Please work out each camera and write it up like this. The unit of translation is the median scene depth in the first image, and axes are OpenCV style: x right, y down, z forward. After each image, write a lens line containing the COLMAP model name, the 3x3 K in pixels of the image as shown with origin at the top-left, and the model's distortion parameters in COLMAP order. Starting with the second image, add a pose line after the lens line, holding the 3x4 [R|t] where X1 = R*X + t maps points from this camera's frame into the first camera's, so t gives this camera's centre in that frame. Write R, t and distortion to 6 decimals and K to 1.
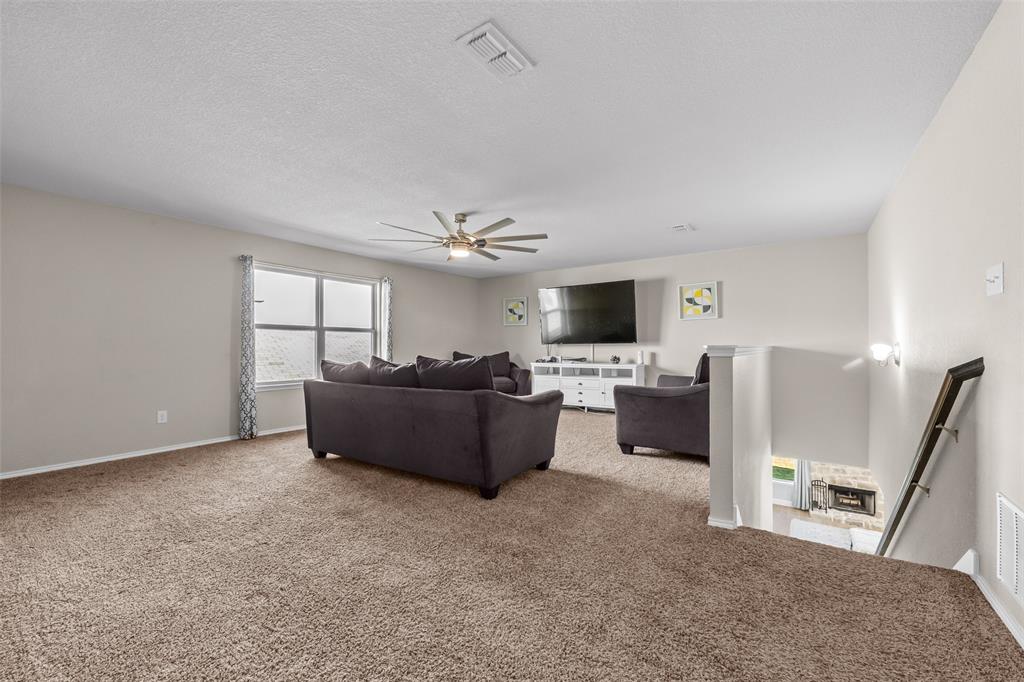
lens RADIAL K [[412.9, 0, 505.8], [0, 412.9, 342.5], [0, 0, 1]] dist [-0.001898, -0.000997]
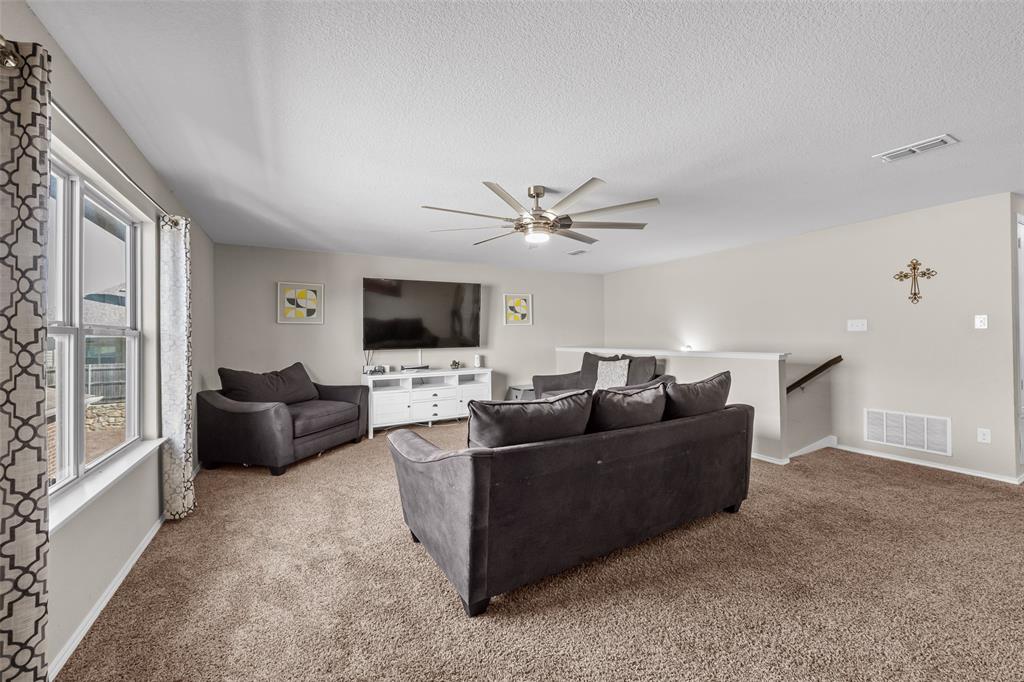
lens RADIAL K [[412.9, 0, 512.1], [0, 412.9, 334.1], [0, 0, 1]] dist [-0.001898, -0.000997]
pose [[0.439263, 0.002865, 0.898354, -0.535113], [0.005000, 0.999972, -0.005633, -0.022828], [-0.898344, 0.006966, 0.439237, 0.471154]]
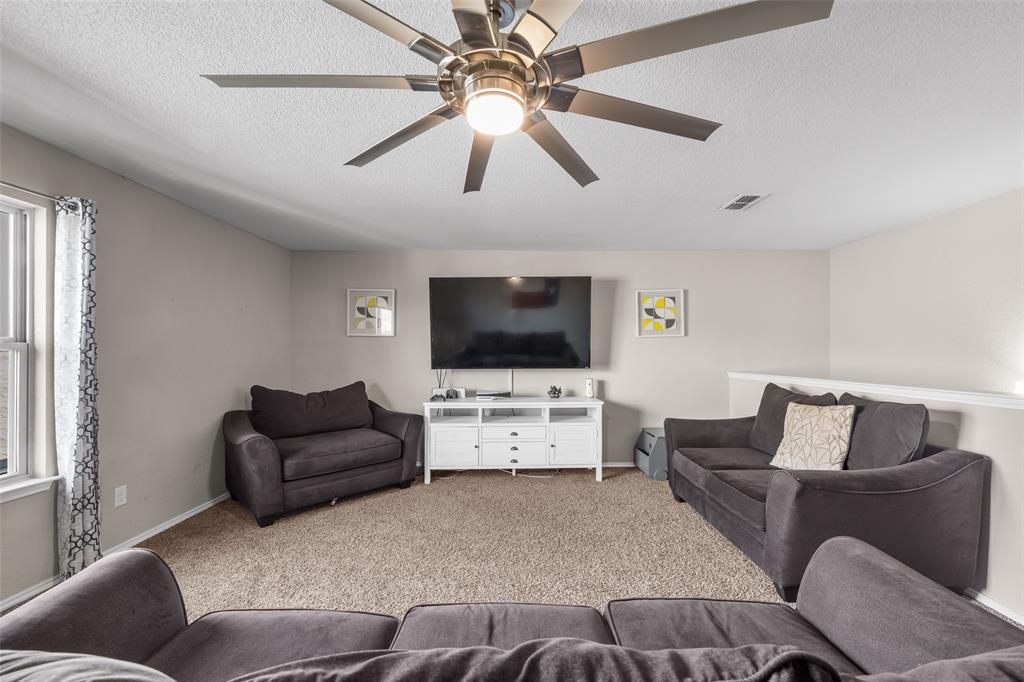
lens RADIAL K [[412.9, 0, 513.6], [0, 412.9, 351.7], [0, 0, 1]] dist [-0.001898, -0.000997]
pose [[0.819811, 0.003765, 0.572622, -0.181530], [-0.005911, 0.999981, 0.001888, -0.026163], [-0.572604, -0.004933, 0.819817, 0.488154]]
